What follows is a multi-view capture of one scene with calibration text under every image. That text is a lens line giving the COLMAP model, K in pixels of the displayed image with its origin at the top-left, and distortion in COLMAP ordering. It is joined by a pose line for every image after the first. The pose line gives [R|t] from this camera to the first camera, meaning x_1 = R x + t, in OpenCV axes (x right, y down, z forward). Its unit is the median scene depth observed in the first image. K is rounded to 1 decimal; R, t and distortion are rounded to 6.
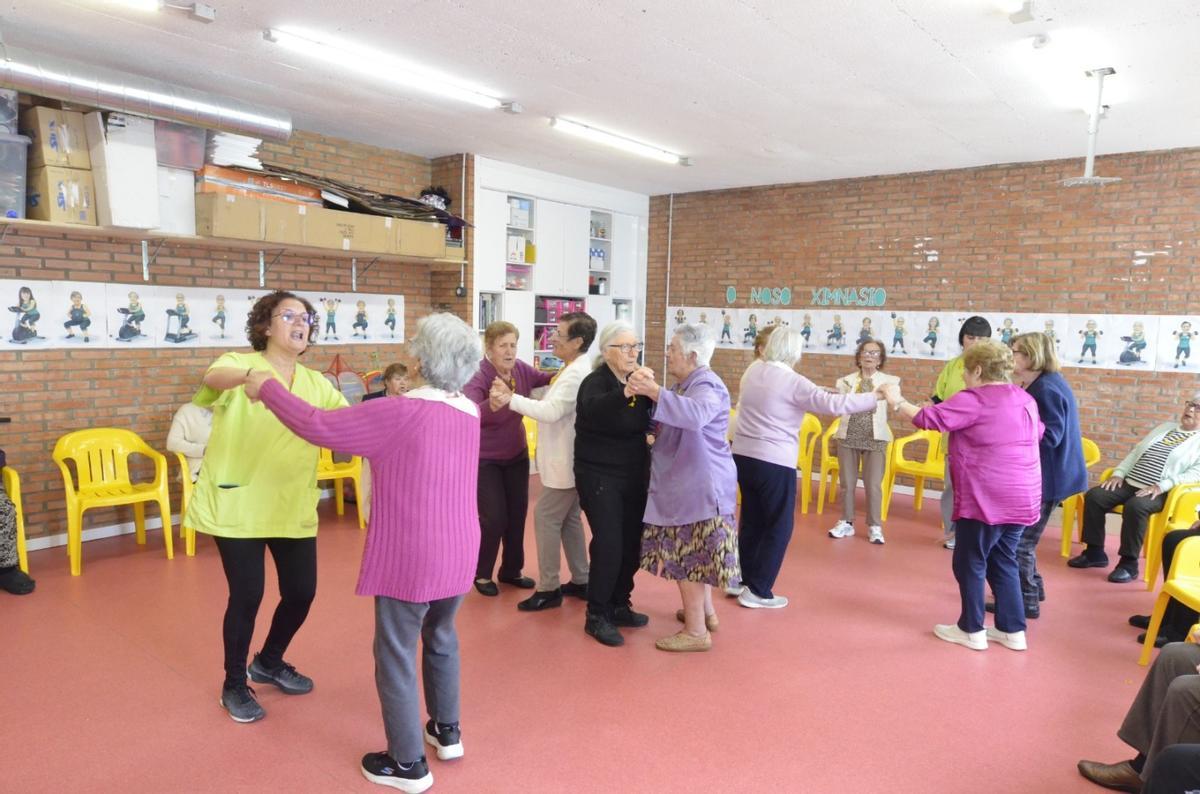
lens RADIAL K [[784.7, 0, 597.4], [0, 784.7, 404.5], [0, 0, 1]] dist [0.012578, 0.001391]
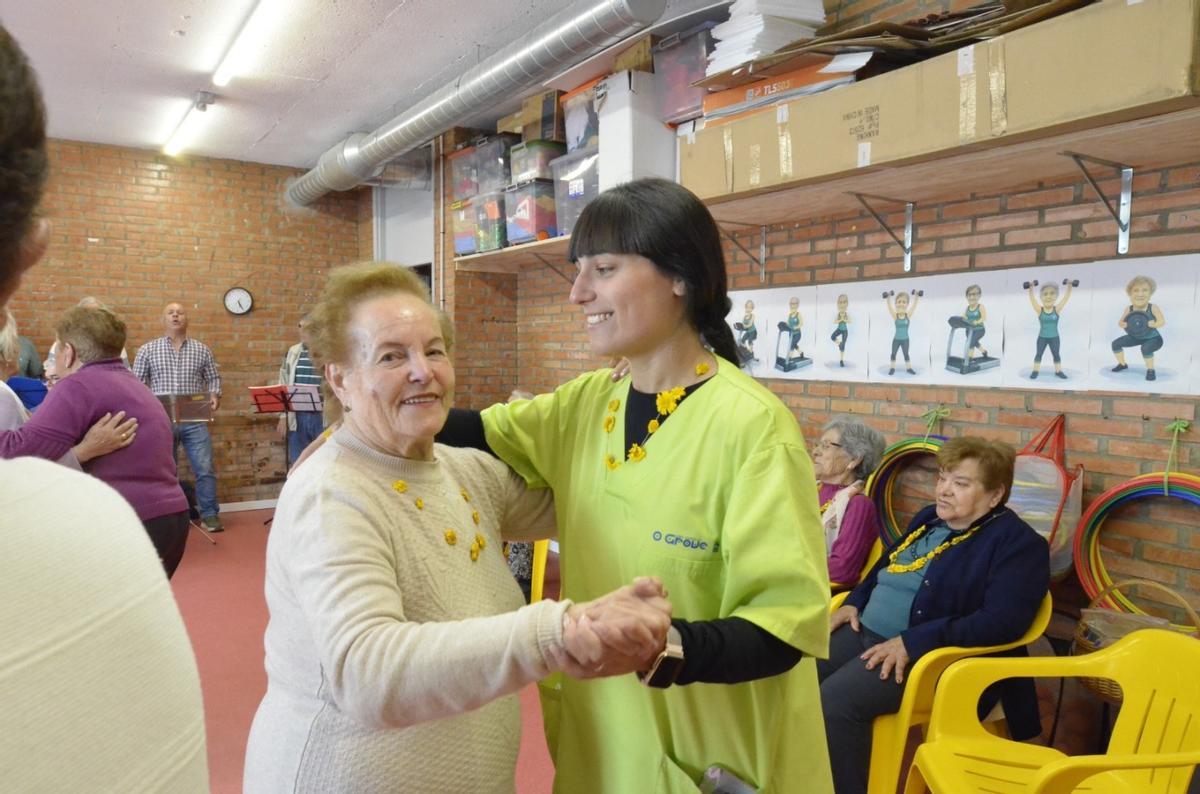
lens RADIAL K [[832.5, 0, 598.6], [0, 832.5, 406.2], [0, 0, 1]] dist [0.002938, 0.013028]
pose [[-0.299511, 0.038630, -0.953311, 0.192266], [-0.124766, 0.989014, 0.079276, -0.089776], [0.945900, 0.142685, -0.291400, 1.109748]]
